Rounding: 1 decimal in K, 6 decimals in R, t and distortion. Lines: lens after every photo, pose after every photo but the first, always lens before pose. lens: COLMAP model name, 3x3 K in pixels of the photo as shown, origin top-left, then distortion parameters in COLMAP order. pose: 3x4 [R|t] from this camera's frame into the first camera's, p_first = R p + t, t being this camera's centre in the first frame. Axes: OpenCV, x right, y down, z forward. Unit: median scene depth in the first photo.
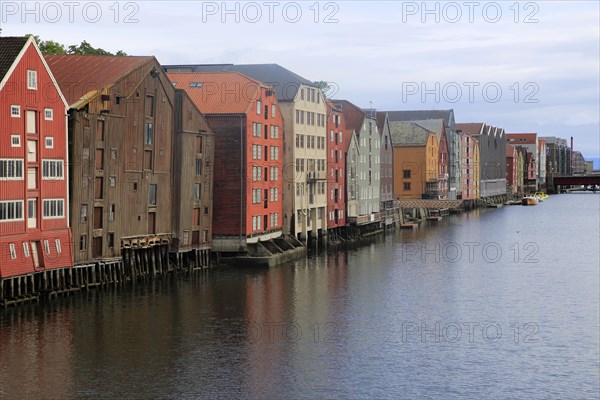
lens RADIAL K [[1303.5, 0, 300.0], [0, 1303.5, 200.0], [0, 0, 1]] dist [0.457880, 0.071452]
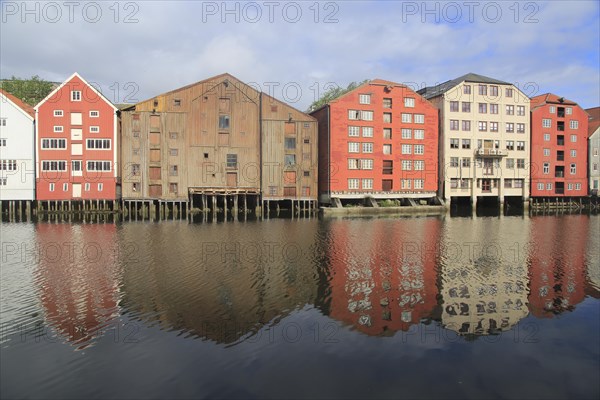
lens RADIAL K [[422.4, 0, 300.0], [0, 422.4, 200.0], [0, 0, 1]] dist [-0.118150, 0.081894]
pose [[0.456134, 0.039367, -0.889040, 0.348345], [-0.022178, 0.999214, 0.032867, 0.022423], [0.889635, 0.004725, 0.456648, 0.784965]]
